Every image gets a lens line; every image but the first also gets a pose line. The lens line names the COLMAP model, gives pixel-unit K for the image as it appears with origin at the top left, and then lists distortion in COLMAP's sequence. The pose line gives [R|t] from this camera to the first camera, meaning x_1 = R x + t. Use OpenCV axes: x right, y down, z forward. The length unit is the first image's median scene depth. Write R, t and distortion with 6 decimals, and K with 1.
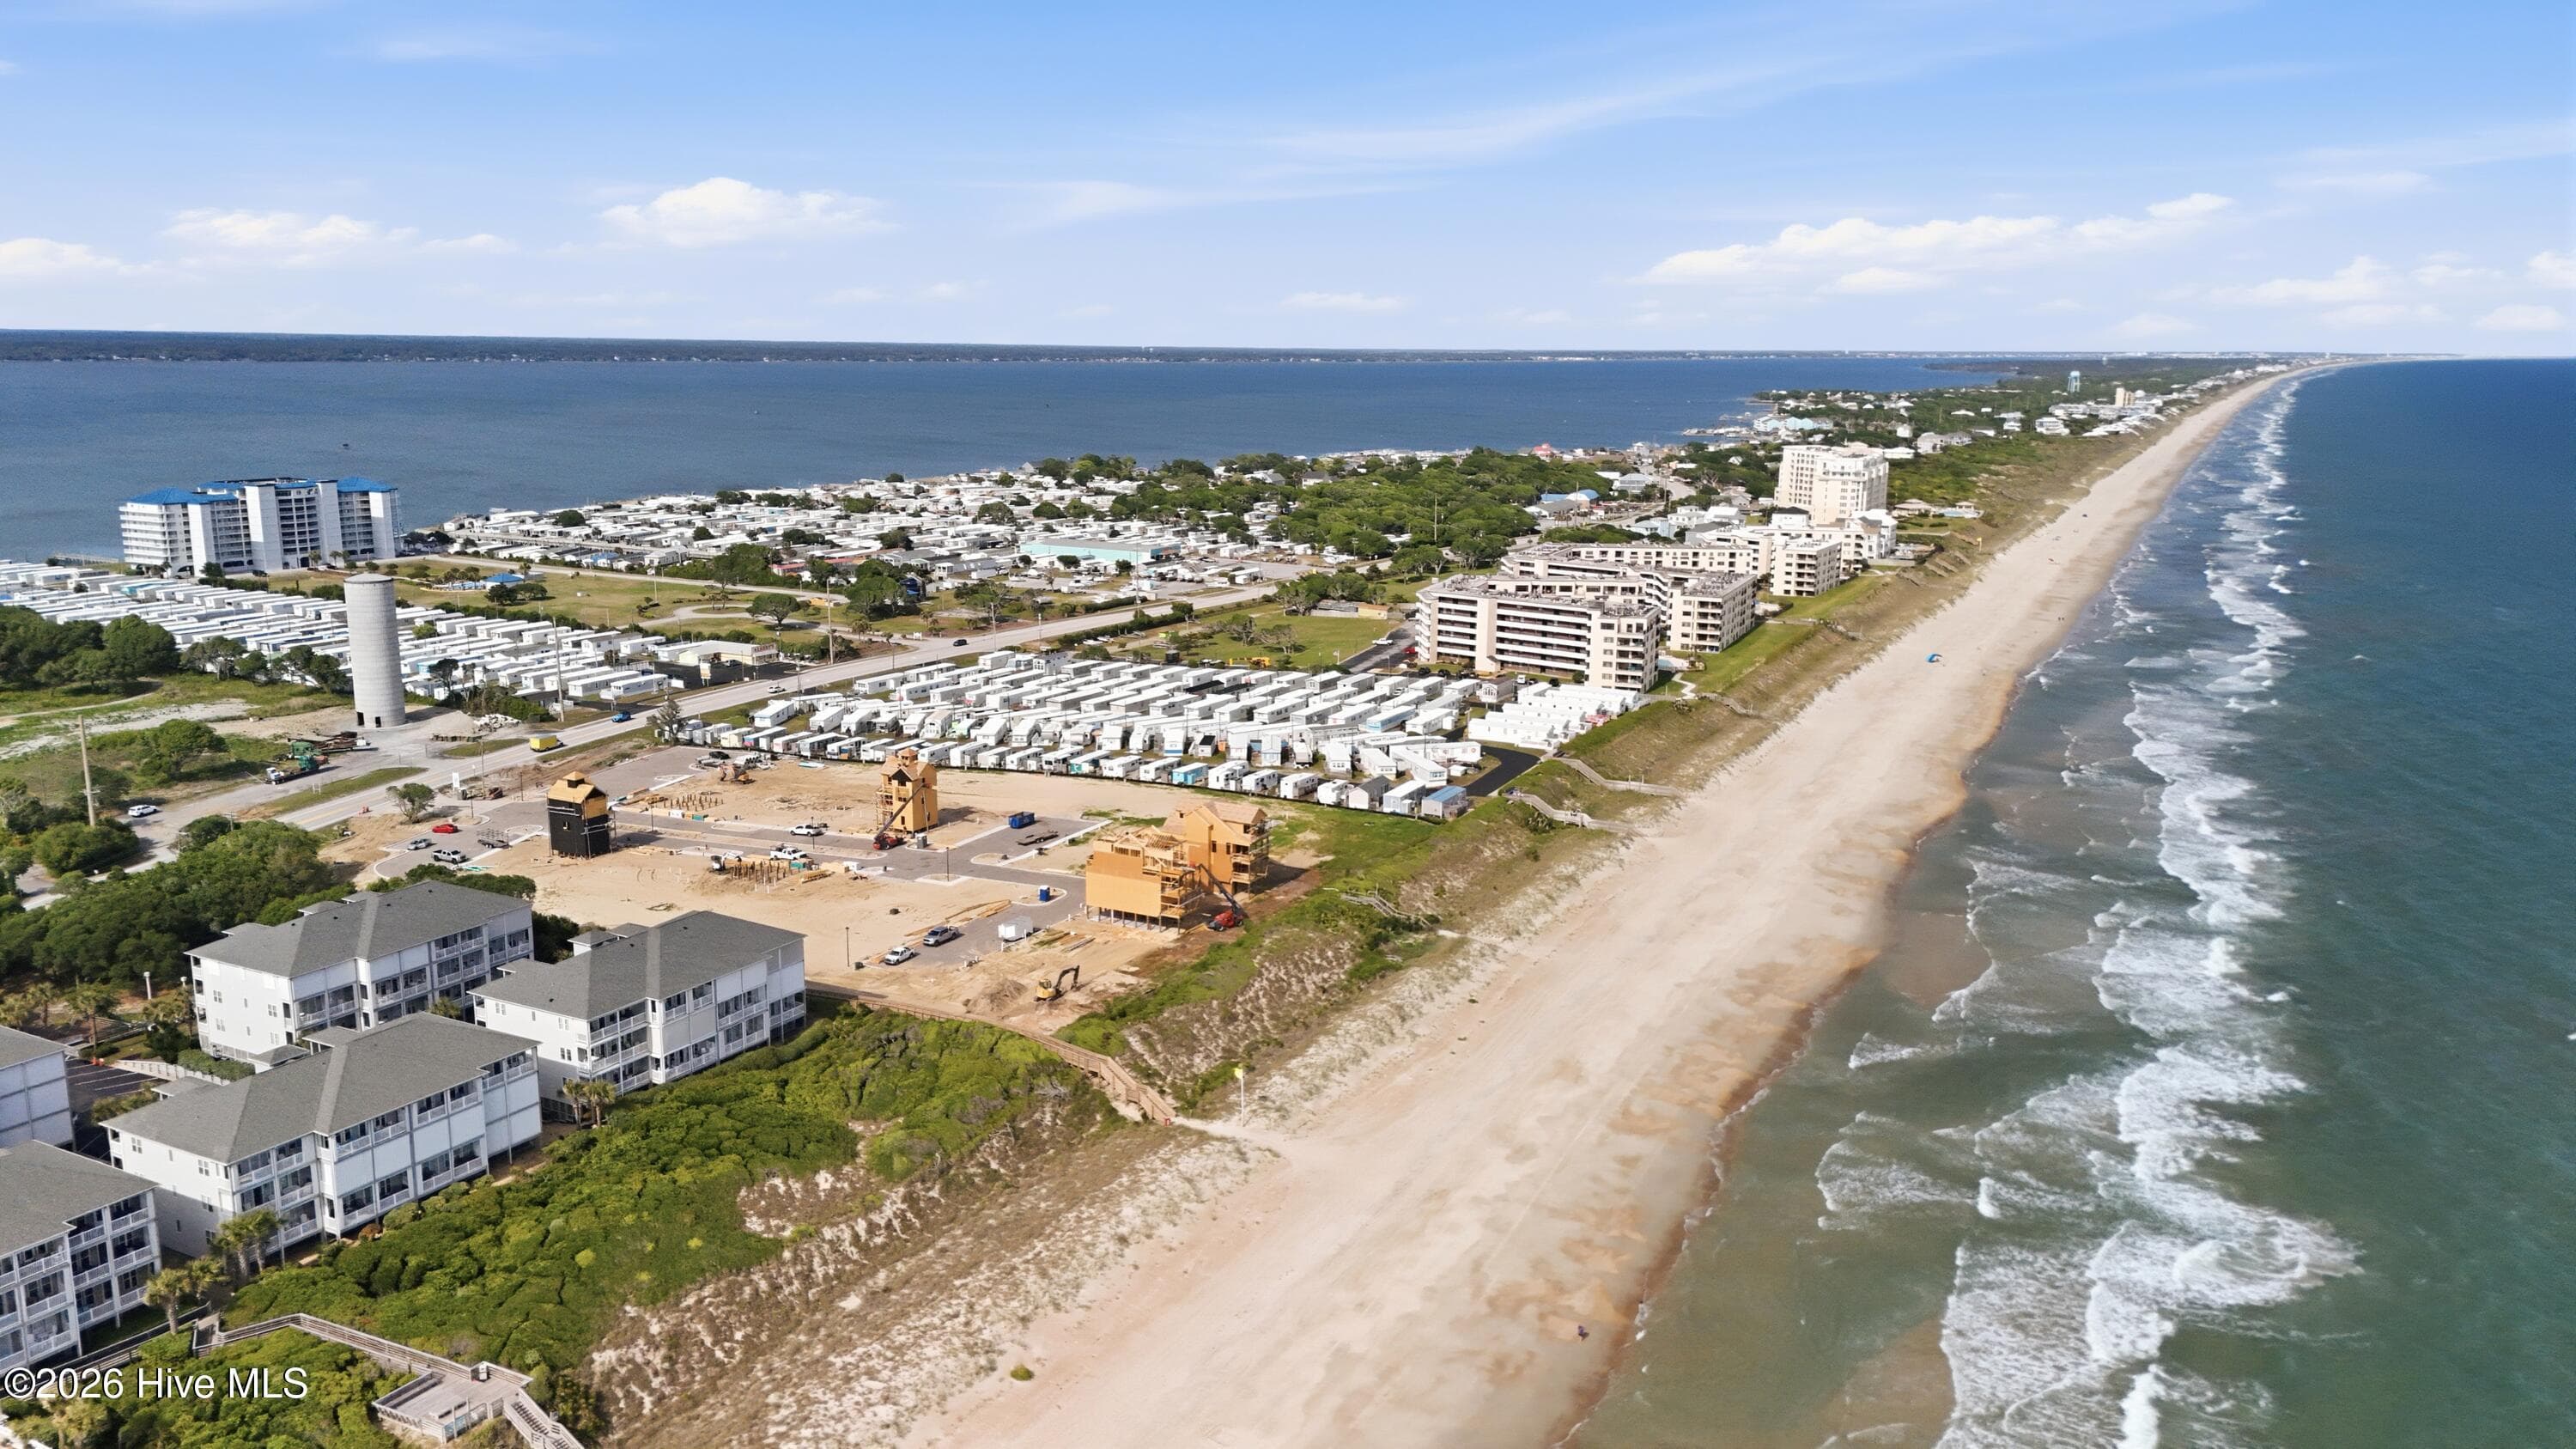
lens RADIAL K [[1893.1, 0, 1292.4], [0, 1893.1, 720.1], [0, 0, 1]] dist [0.080795, -0.070606]
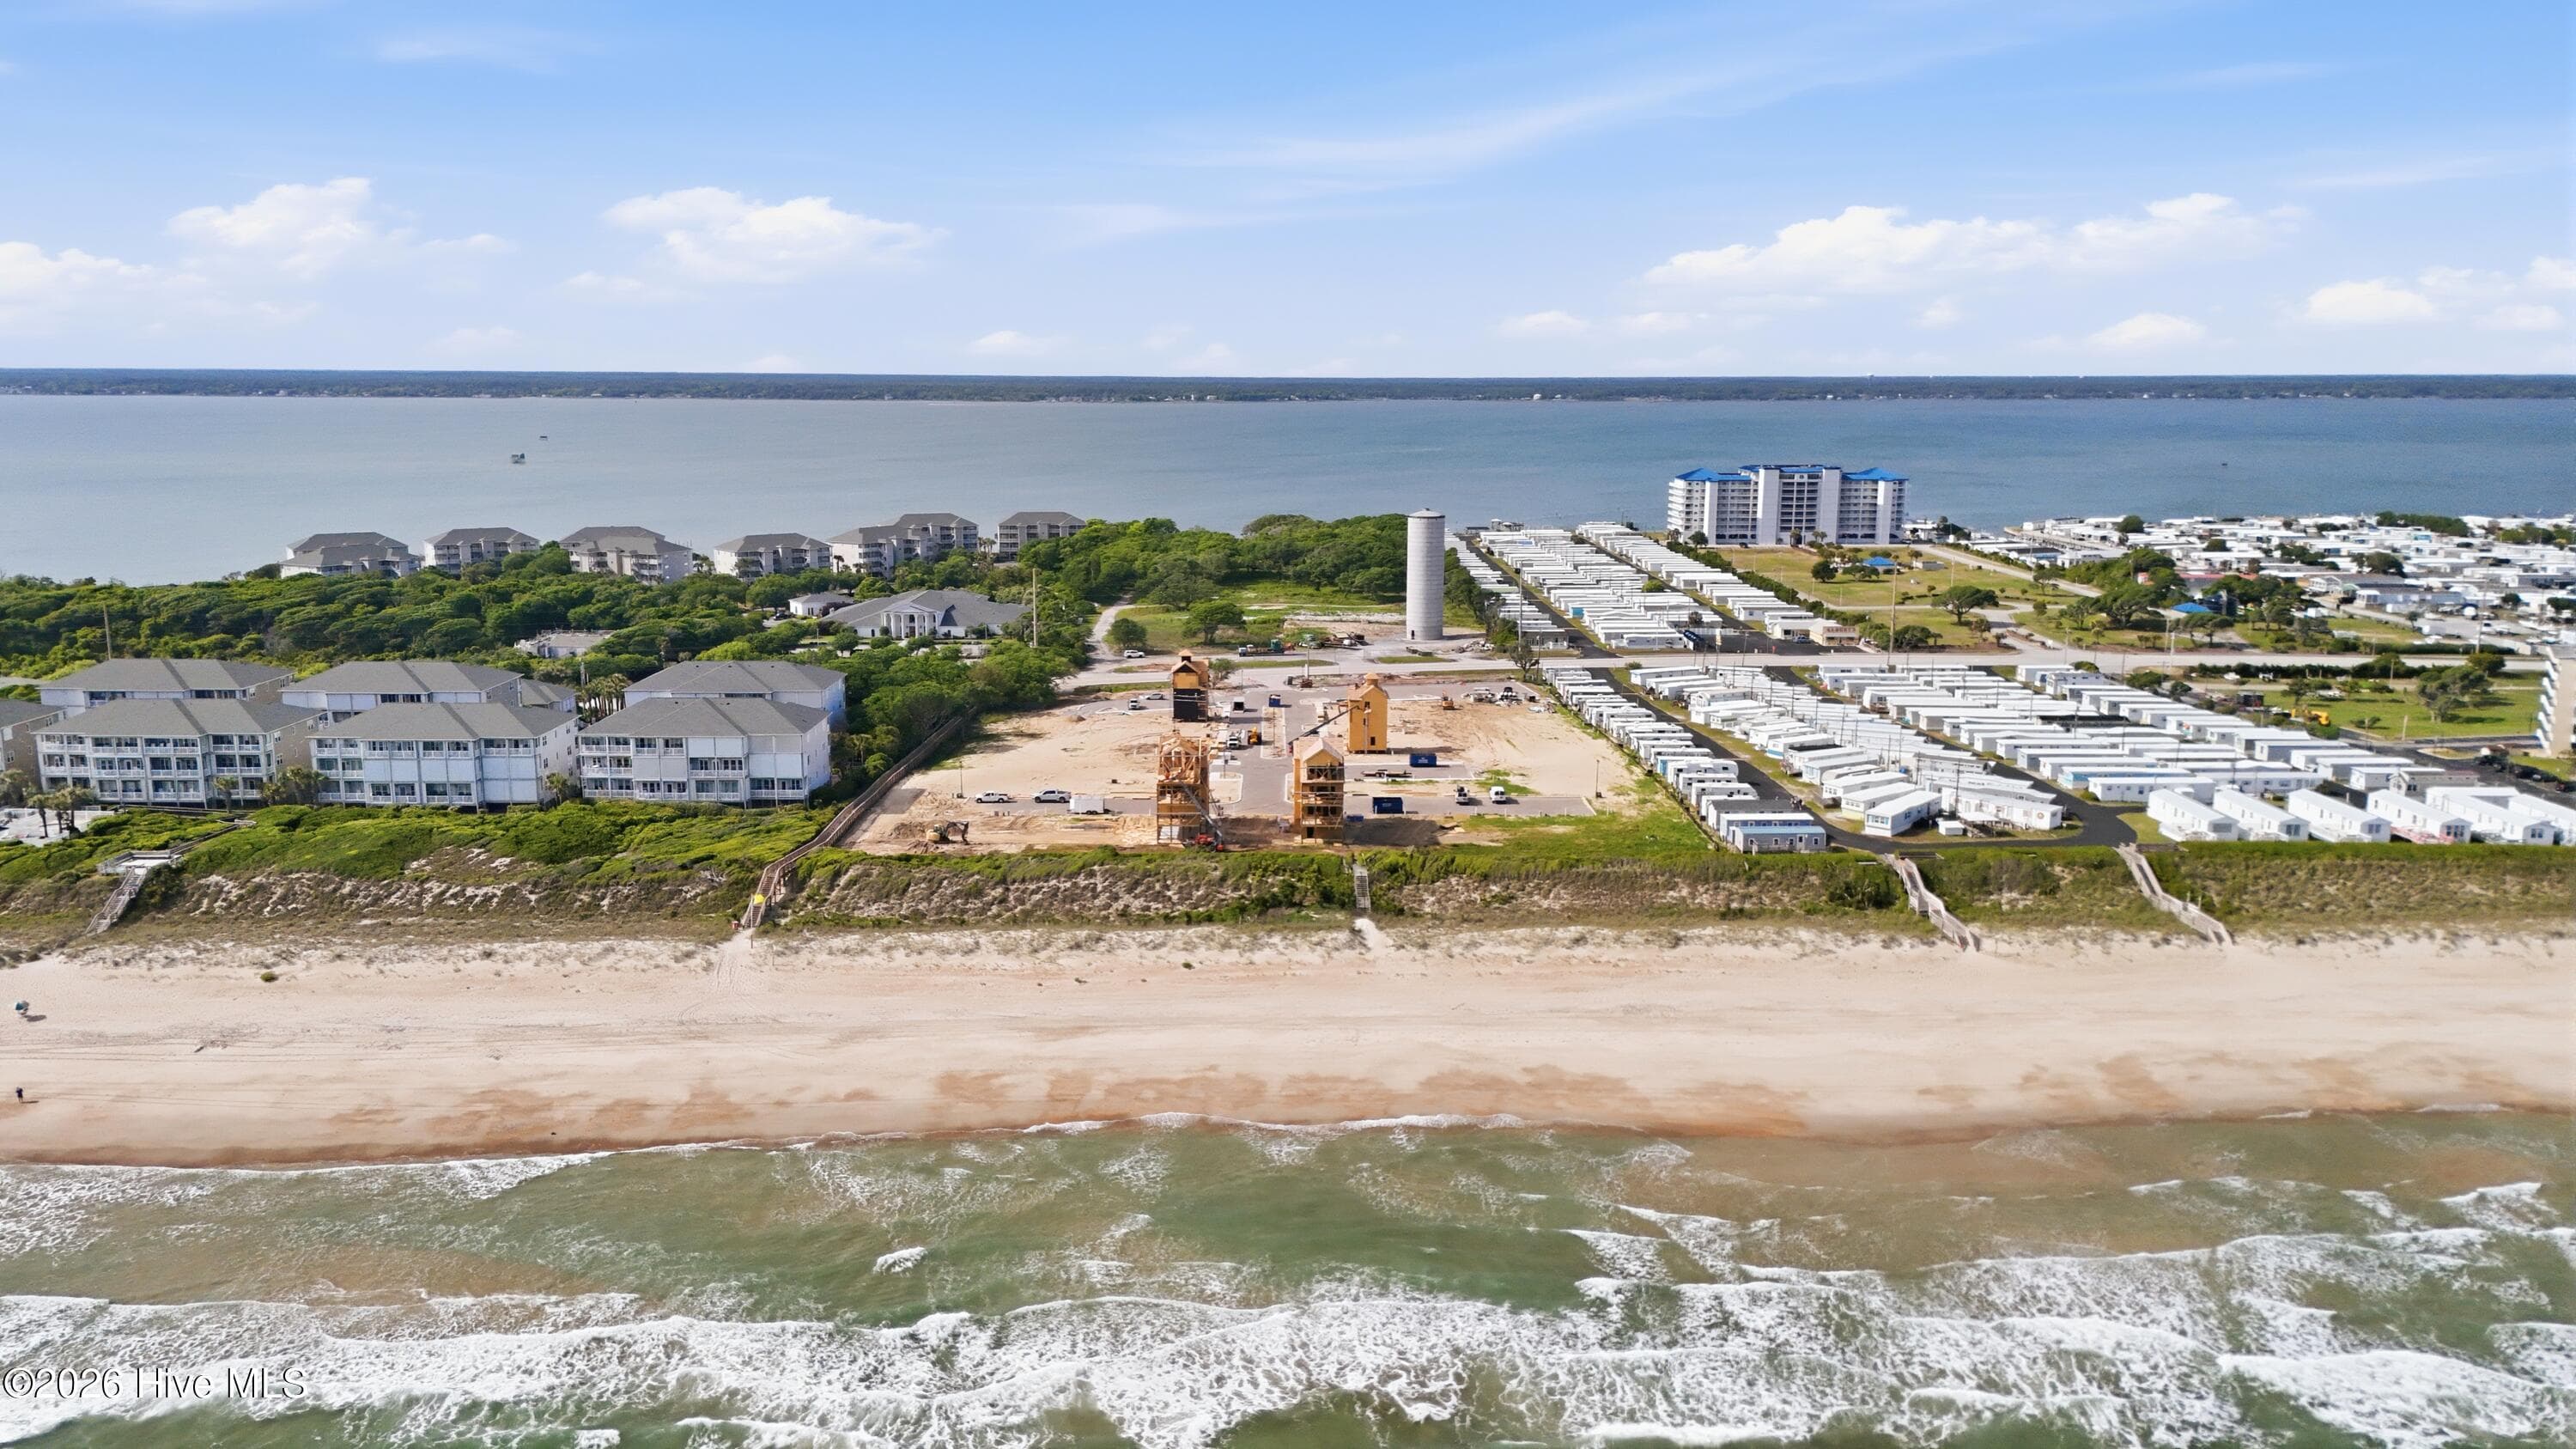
lens RADIAL K [[1893.1, 0, 1292.4], [0, 1893.1, 720.1], [0, 0, 1]] dist [0.080795, -0.070606]
pose [[0.484437, 0.151258, -0.861651, 0.708861], [-0.170640, 0.982358, 0.076511, -0.032697], [0.858023, 0.109967, 0.501701, 0.483237]]
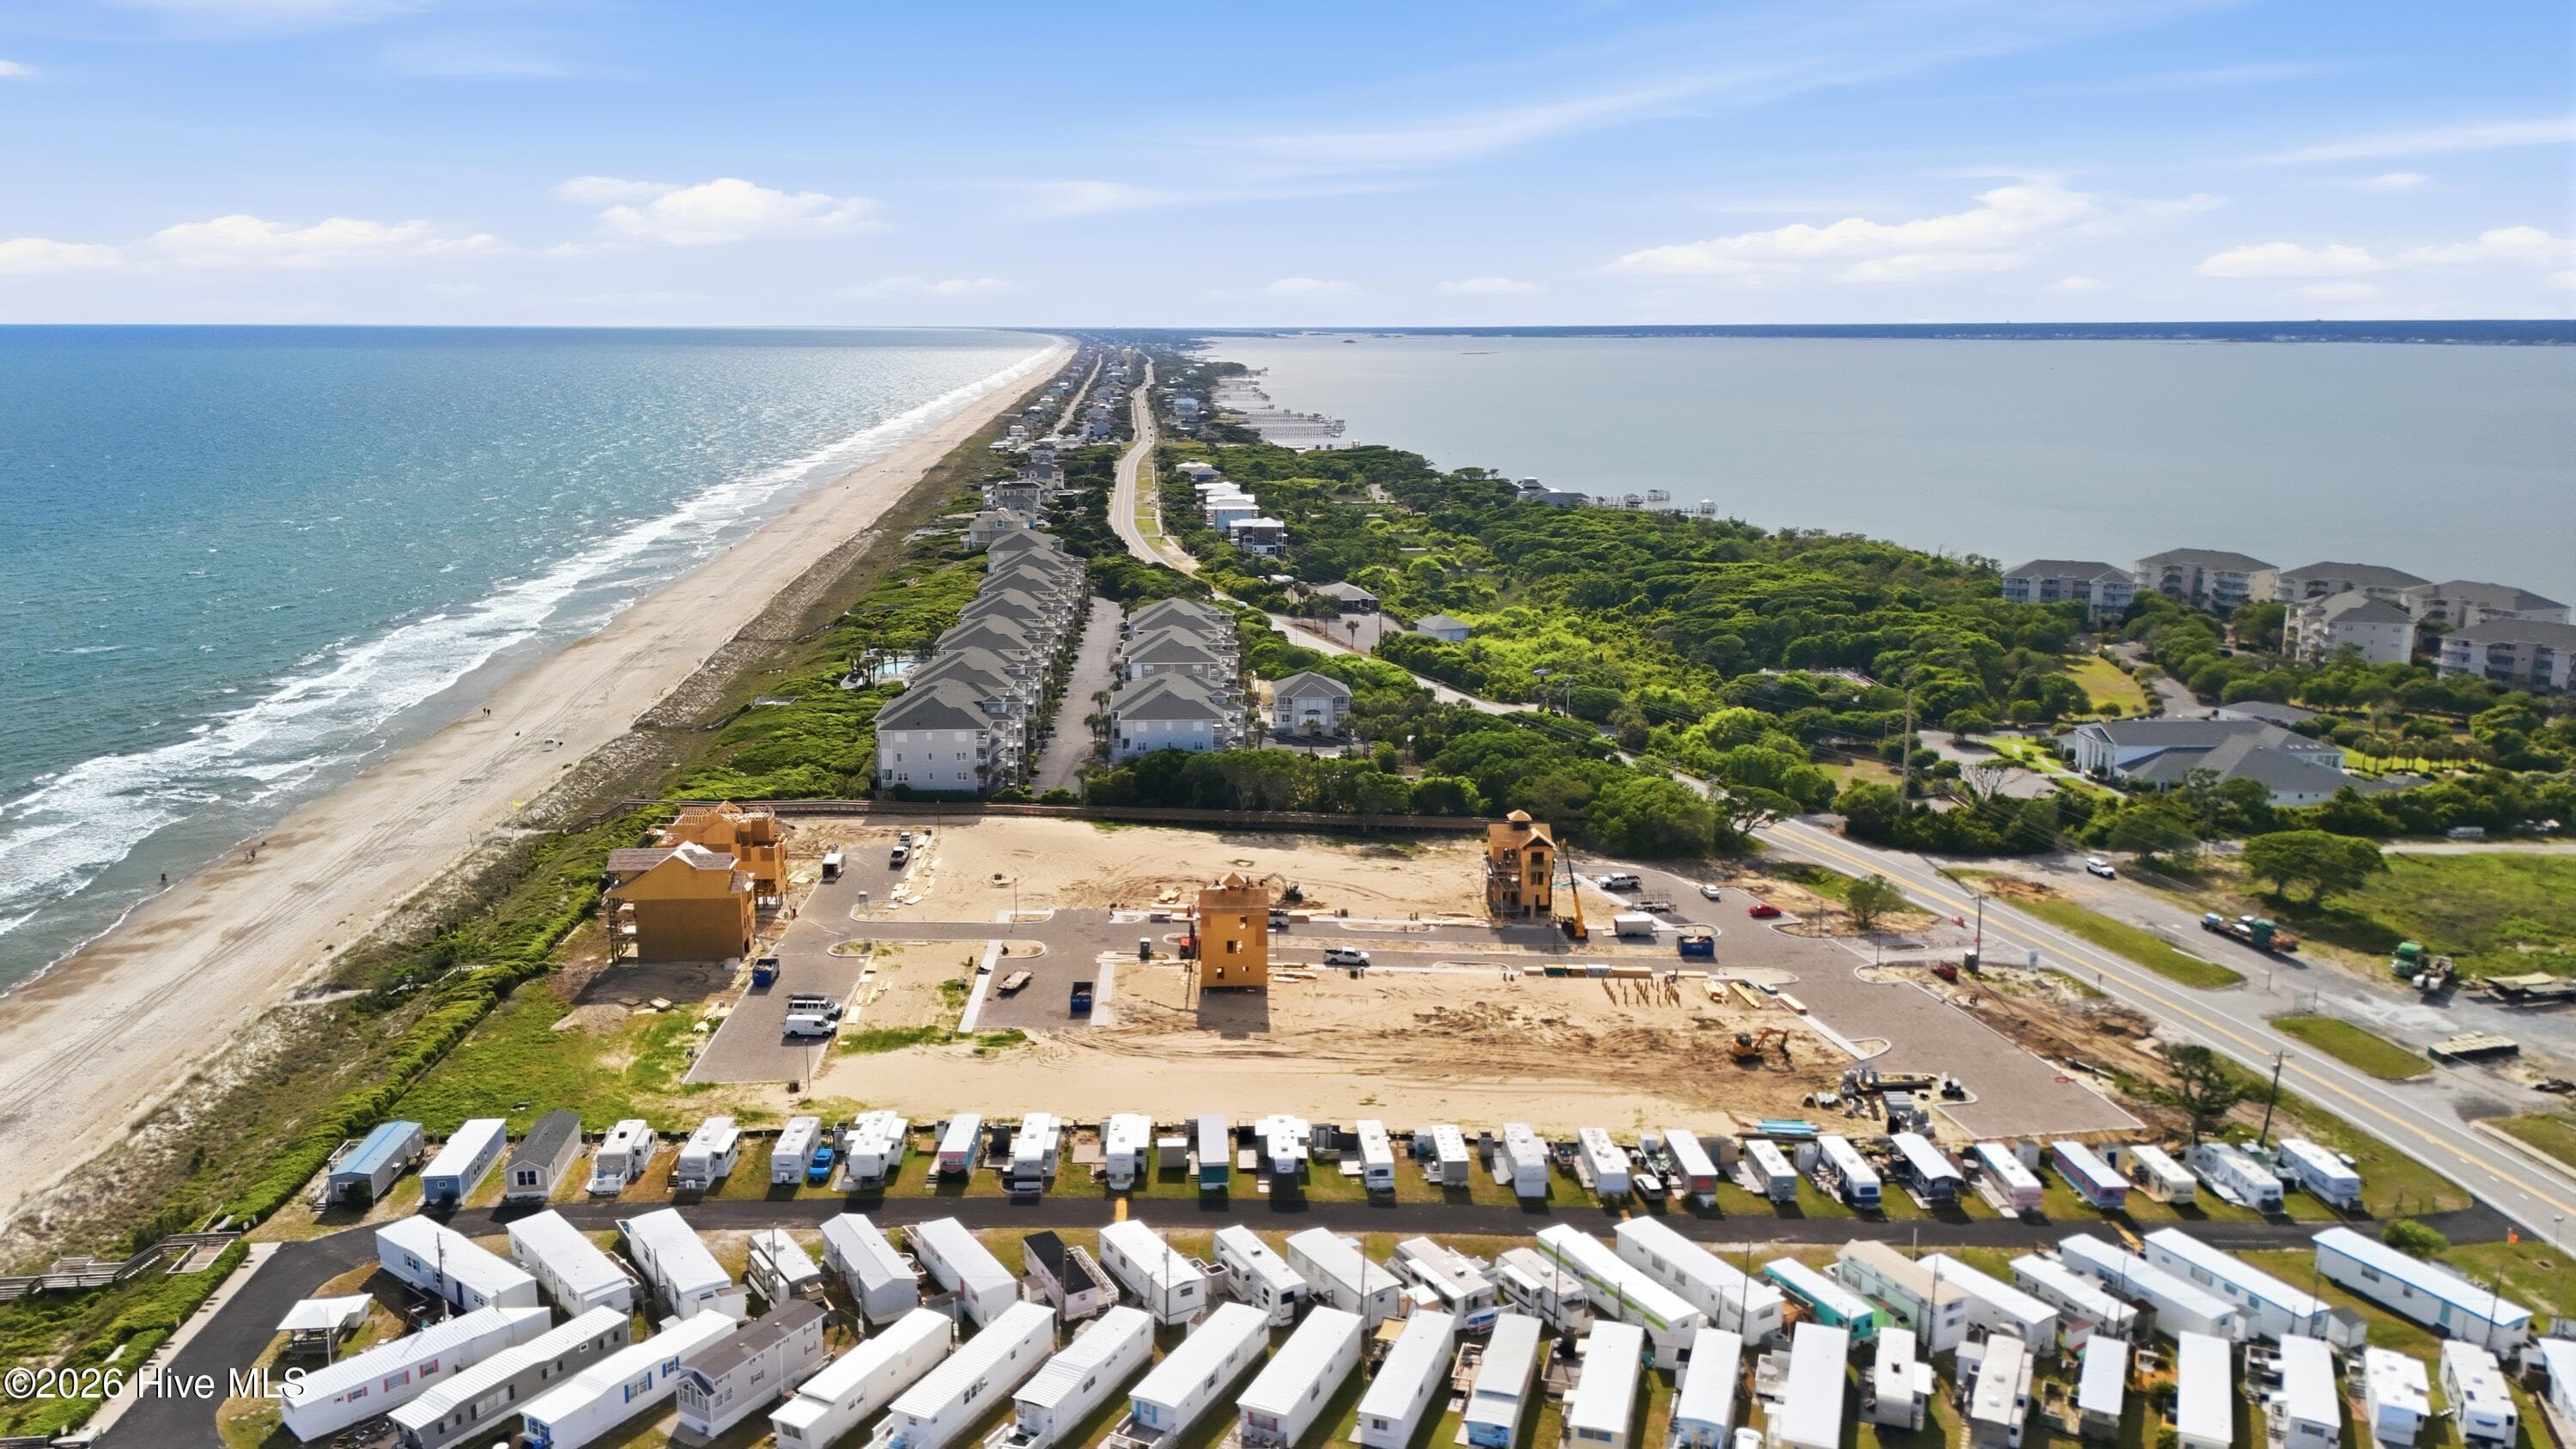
lens RADIAL K [[1893.1, 0, 1292.4], [0, 1893.1, 720.1], [0, 0, 1]] dist [0.080795, -0.070606]
pose [[-0.852787, 0.097710, -0.513038, 0.138660], [-0.109259, 0.927227, 0.358208, -0.309353], [0.510703, 0.361529, -0.780051, 1.639936]]
